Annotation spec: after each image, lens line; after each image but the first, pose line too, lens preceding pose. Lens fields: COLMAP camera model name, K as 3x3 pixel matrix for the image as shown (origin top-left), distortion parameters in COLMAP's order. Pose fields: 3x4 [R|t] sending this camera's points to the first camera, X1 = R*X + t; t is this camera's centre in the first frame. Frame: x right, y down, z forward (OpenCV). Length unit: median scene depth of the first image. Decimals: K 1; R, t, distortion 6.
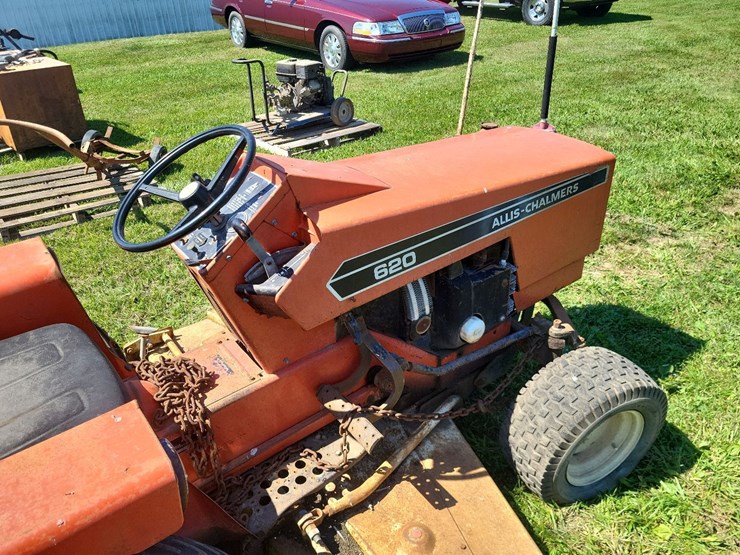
lens RADIAL K [[567.1, 0, 364.5], [0, 567.1, 267.8], [0, 0, 1]] dist [0.046860, -0.036901]
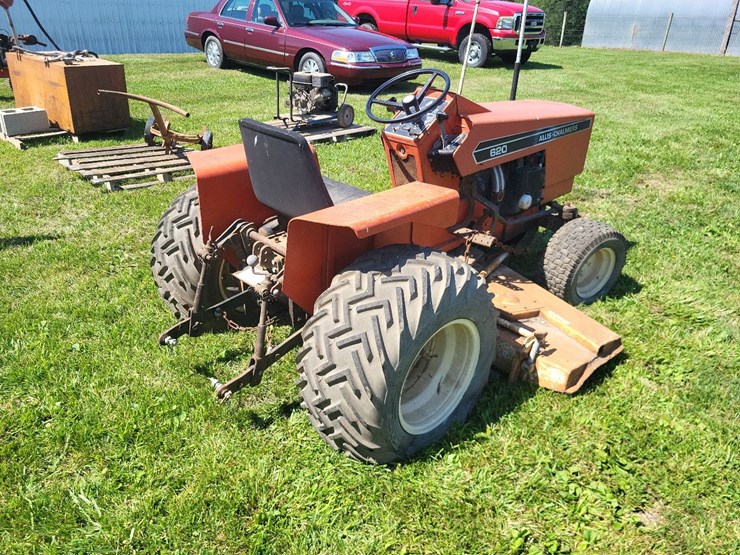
lens RADIAL K [[567.1, 0, 368.0], [0, 567.1, 262.7], [0, 0, 1]] dist [0.046860, -0.036901]
pose [[0.989005, 0.009997, 0.147541, -0.518992], [0.000597, 0.997434, -0.071590, 0.401042], [-0.147878, 0.070891, 0.986462, -0.613550]]
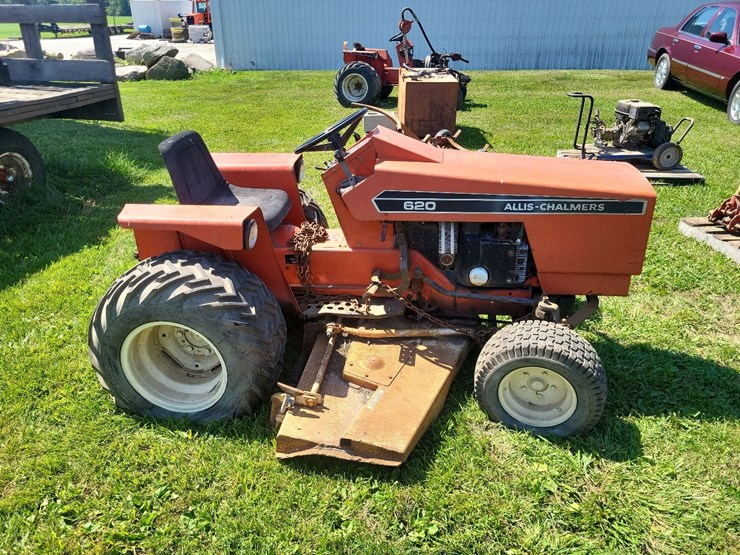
lens RADIAL K [[567.1, 0, 361.0], [0, 567.1, 273.2], [0, 0, 1]] dist [0.046860, -0.036901]
pose [[0.714953, 0.330457, -0.616150, 0.826580], [-0.355285, 0.930709, 0.086906, 0.077651], [0.602175, 0.156775, 0.782820, -0.306454]]
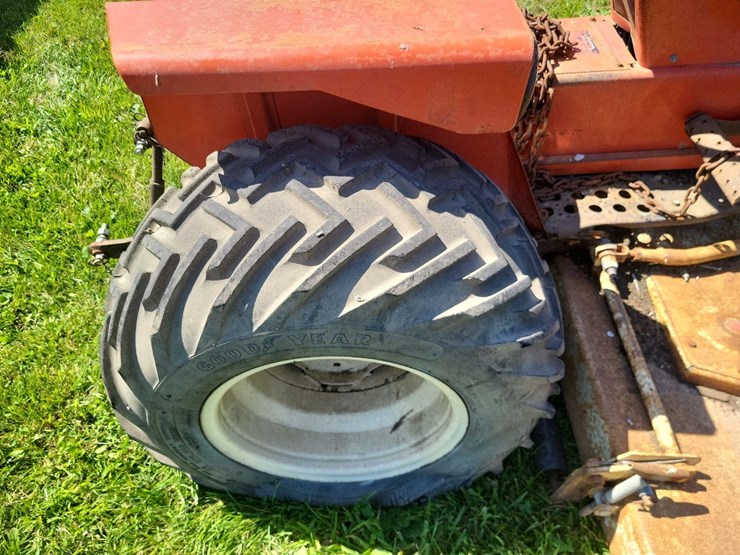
lens RADIAL K [[576.9, 0, 370.6], [0, 576.9, 271.4], [0, 0, 1]] dist [0.042913, -0.029546]
pose [[0.811784, 0.445364, -0.377700, -0.037829], [-0.289538, 0.868664, 0.401984, 0.180711], [0.507124, -0.216965, 0.834117, 0.074382]]
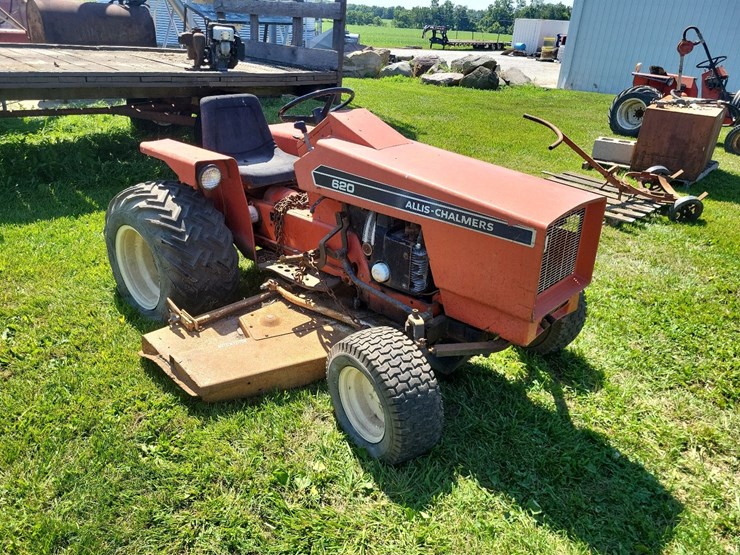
lens RADIAL K [[567.1, 0, 356.4], [0, 567.1, 274.0], [0, 0, 1]] dist [0.046860, -0.036901]
pose [[0.166178, 0.450927, -0.876955, 1.332989], [-0.523689, 0.793901, 0.308985, -0.272435], [0.835544, 0.407905, 0.368075, 0.418579]]
